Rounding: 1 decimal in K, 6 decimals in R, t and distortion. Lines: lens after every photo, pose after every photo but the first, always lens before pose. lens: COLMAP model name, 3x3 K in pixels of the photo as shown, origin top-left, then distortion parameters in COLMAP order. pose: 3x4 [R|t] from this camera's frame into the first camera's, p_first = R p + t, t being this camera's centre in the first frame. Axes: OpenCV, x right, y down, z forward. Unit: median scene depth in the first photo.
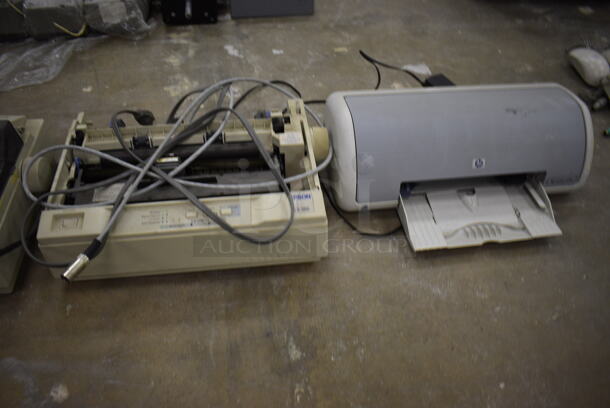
lens RADIAL K [[477.7, 0, 305.0], [0, 477.7, 204.0], [0, 0, 1]] dist [-0.102649, 0.016821]
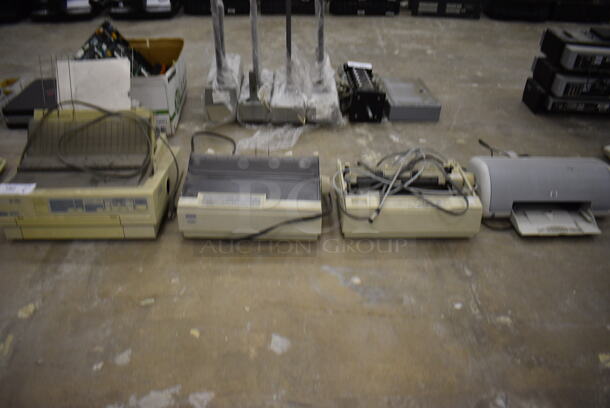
lens RADIAL K [[477.7, 0, 305.0], [0, 477.7, 204.0], [0, 0, 1]] dist [-0.102649, 0.016821]
pose [[0.994237, 0.051416, -0.094074, -0.425464], [-0.071745, 0.971138, -0.227473, 0.425155], [0.079663, 0.232911, 0.969230, -0.833734]]
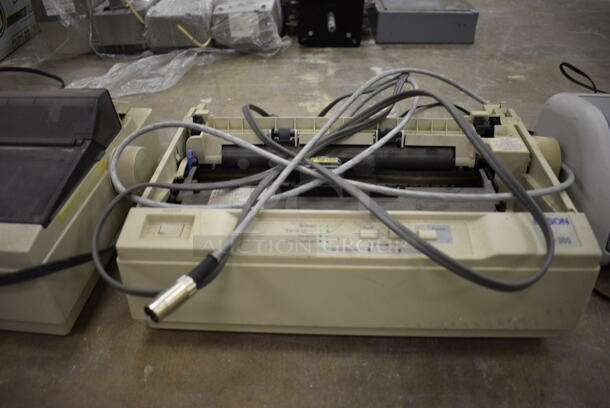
lens RADIAL K [[477.7, 0, 305.0], [0, 477.7, 204.0], [0, 0, 1]] dist [-0.102649, 0.016821]
pose [[0.981051, 0.066062, -0.182138, -0.168472], [-0.098073, 0.980066, -0.172780, 0.077058], [0.167093, 0.187369, 0.967973, 0.320981]]
